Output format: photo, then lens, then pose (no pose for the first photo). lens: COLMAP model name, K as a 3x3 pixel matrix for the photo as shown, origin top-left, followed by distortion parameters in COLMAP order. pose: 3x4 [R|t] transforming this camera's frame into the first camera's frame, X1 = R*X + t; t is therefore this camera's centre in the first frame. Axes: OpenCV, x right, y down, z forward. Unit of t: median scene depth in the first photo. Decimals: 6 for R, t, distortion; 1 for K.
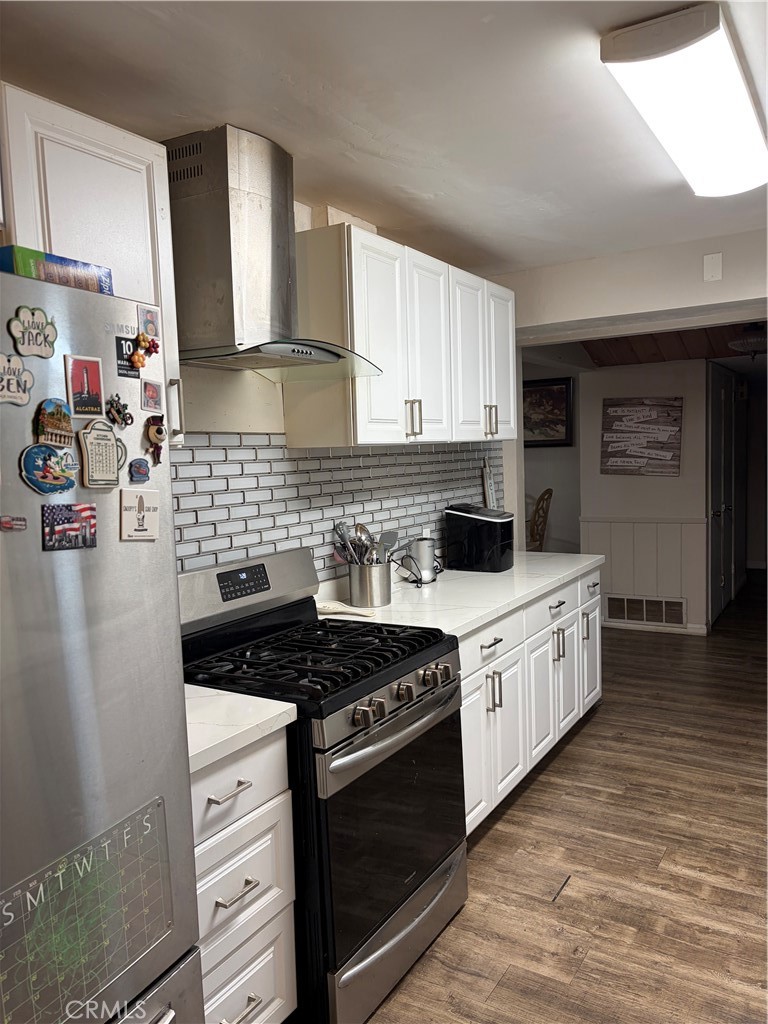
lens RADIAL K [[772.6, 0, 383.8], [0, 772.6, 506.0], [0, 0, 1]] dist [0.039372, -0.050750]
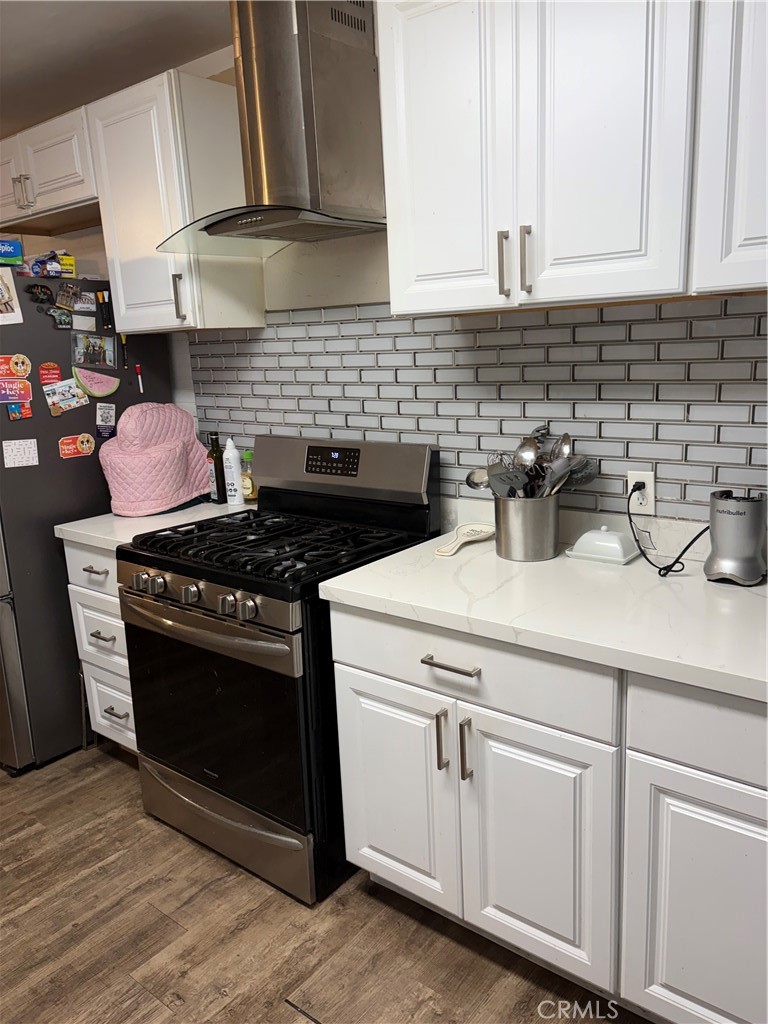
lens RADIAL K [[772.6, 0, 384.7], [0, 772.6, 514.8], [0, 0, 1]] dist [0.039372, -0.050750]
pose [[-0.127196, 0.255886, -0.958302, 0.728470], [-0.021803, 0.965195, 0.260621, -0.089823], [0.991638, 0.054044, -0.117189, 1.095922]]
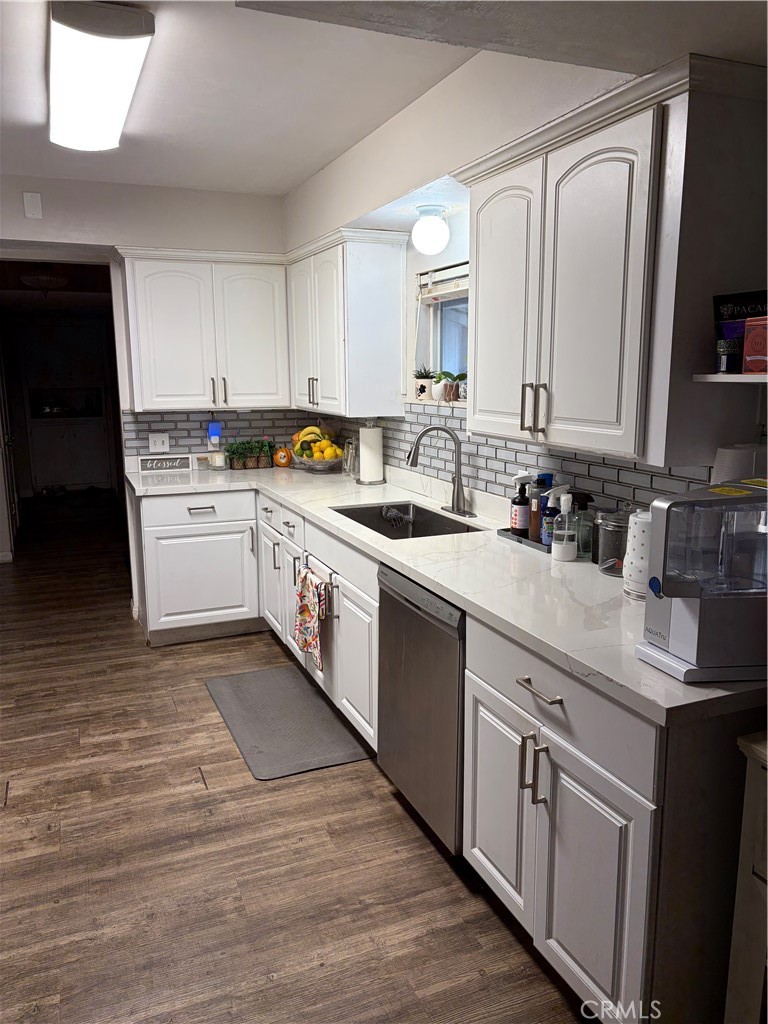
lens RADIAL K [[772.6, 0, 383.4], [0, 772.6, 512.1], [0, 0, 1]] dist [0.039372, -0.050750]
pose [[0.587877, -0.125410, 0.799170, -0.265874], [0.054267, 0.991799, 0.115718, 0.016312], [-0.807128, -0.024660, 0.589861, -0.030223]]
